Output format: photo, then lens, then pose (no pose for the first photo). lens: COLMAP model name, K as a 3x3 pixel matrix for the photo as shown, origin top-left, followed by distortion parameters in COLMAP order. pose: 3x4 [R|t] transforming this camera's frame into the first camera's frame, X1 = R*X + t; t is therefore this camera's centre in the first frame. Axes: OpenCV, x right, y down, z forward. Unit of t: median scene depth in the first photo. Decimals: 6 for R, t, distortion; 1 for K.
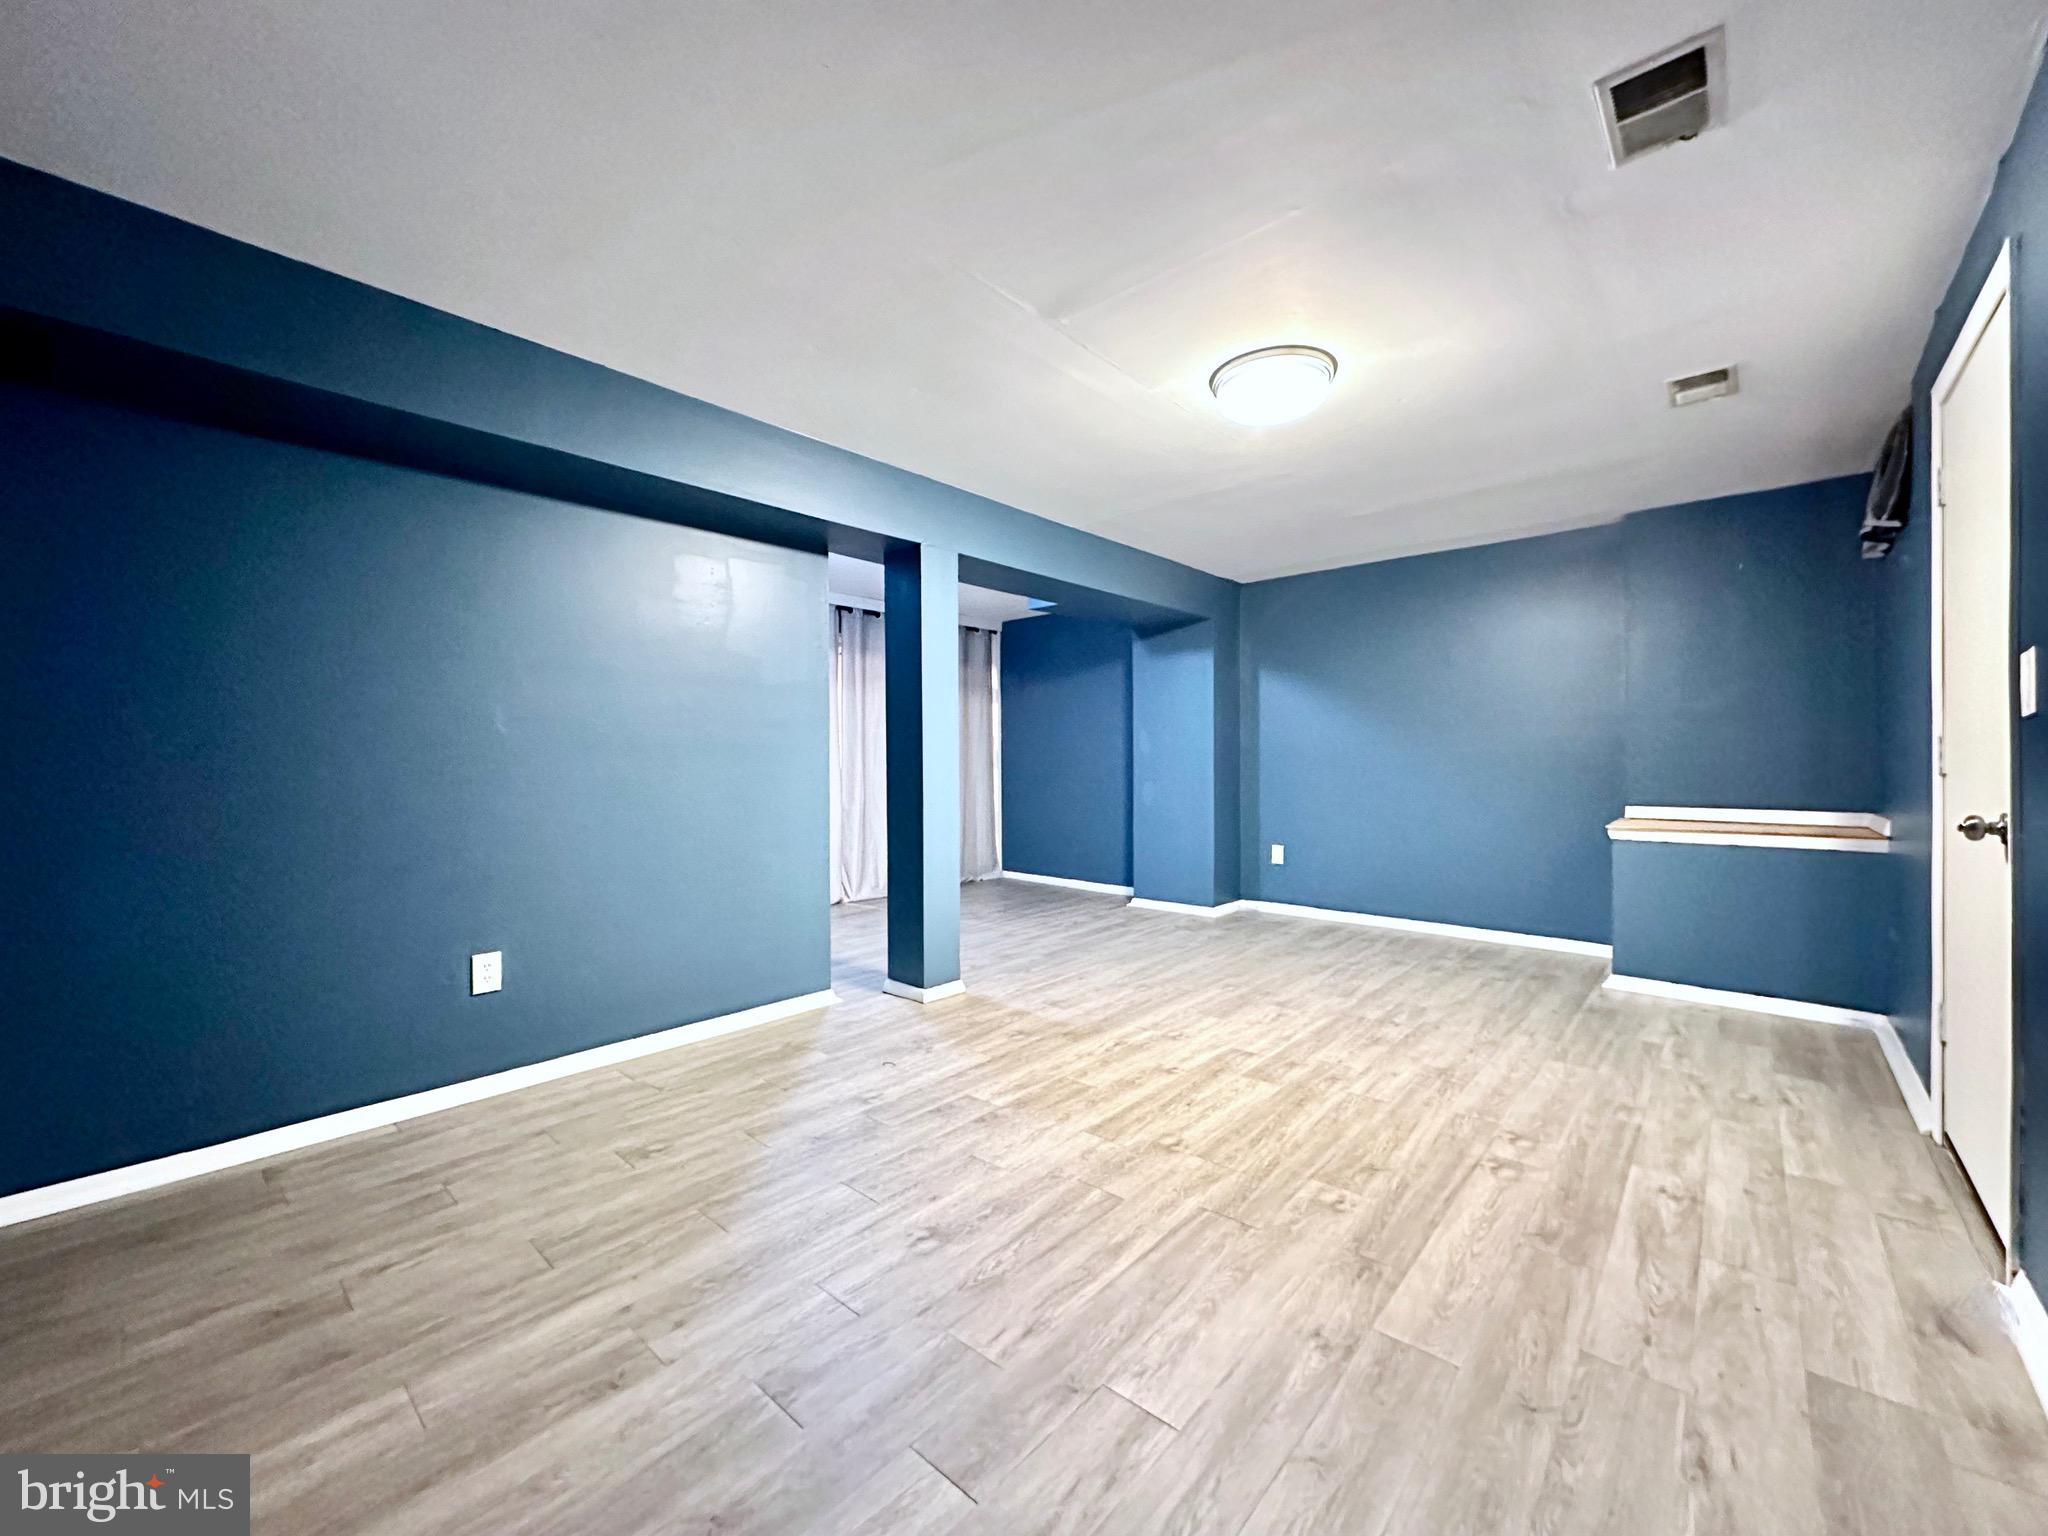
lens RADIAL K [[821.4, 0, 1021.2], [0, 821.4, 761.8], [0, 0, 1]] dist [-0.002067, 0.000175]
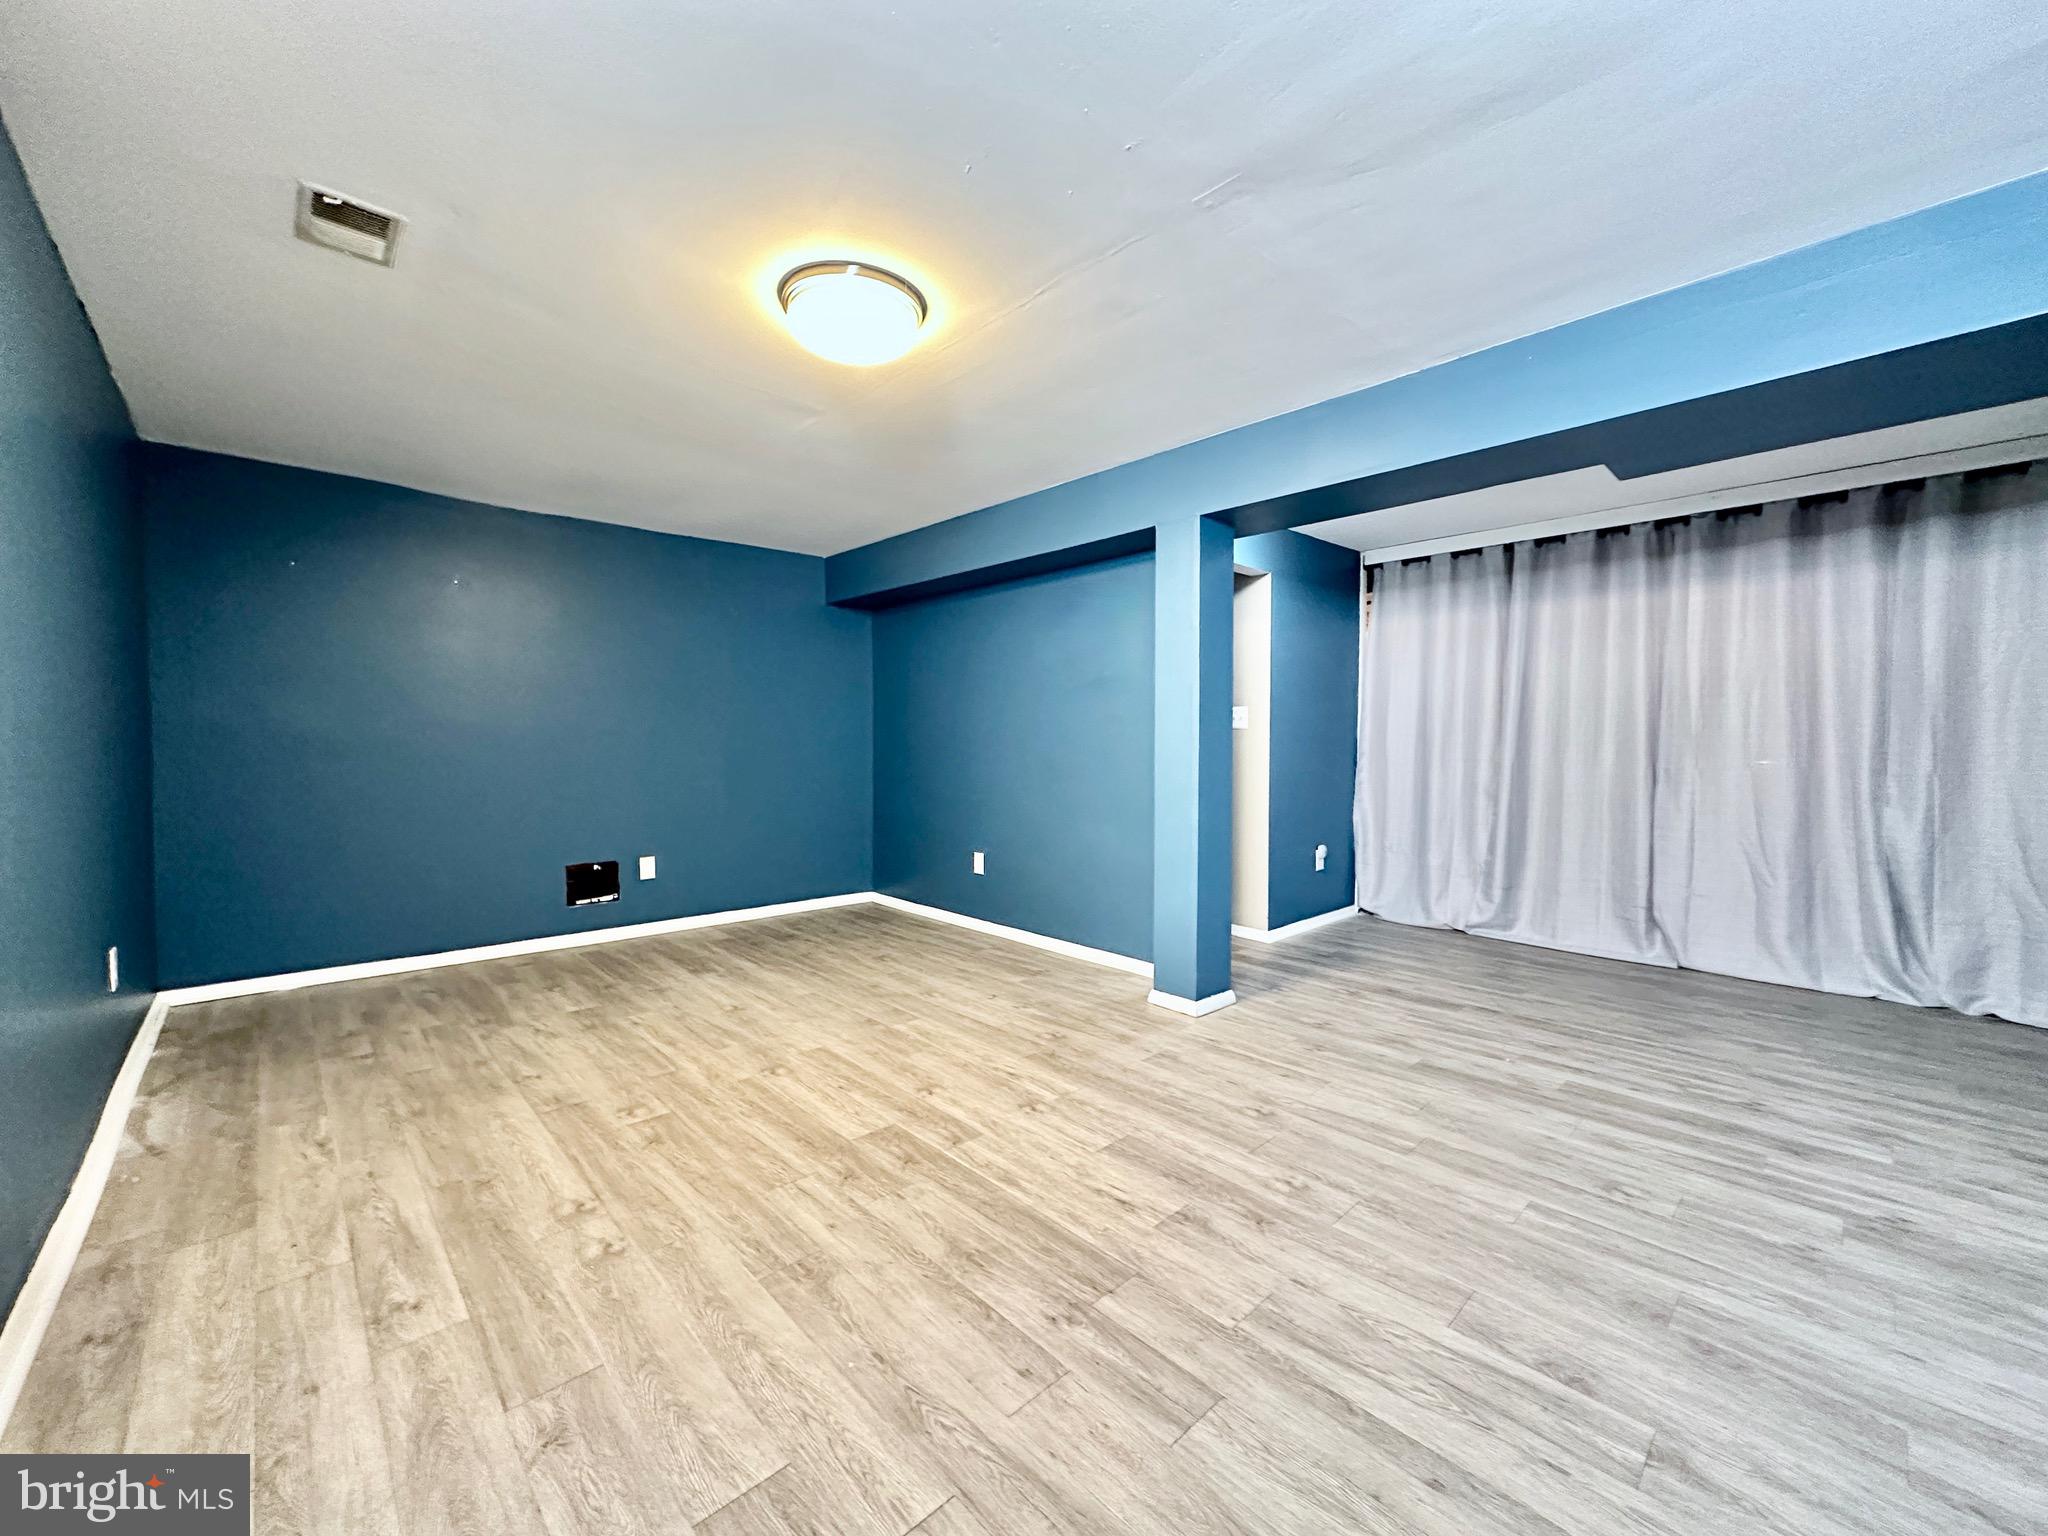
lens RADIAL K [[821.4, 0, 1021.6], [0, 821.4, 758.4], [0, 0, 1]] dist [-0.002067, 0.000175]
pose [[-0.101667, 0.025443, -0.994493, 1.210369], [-0.005212, 0.999646, 0.026107, -0.025505], [0.994805, 0.007838, -0.101498, 1.340105]]
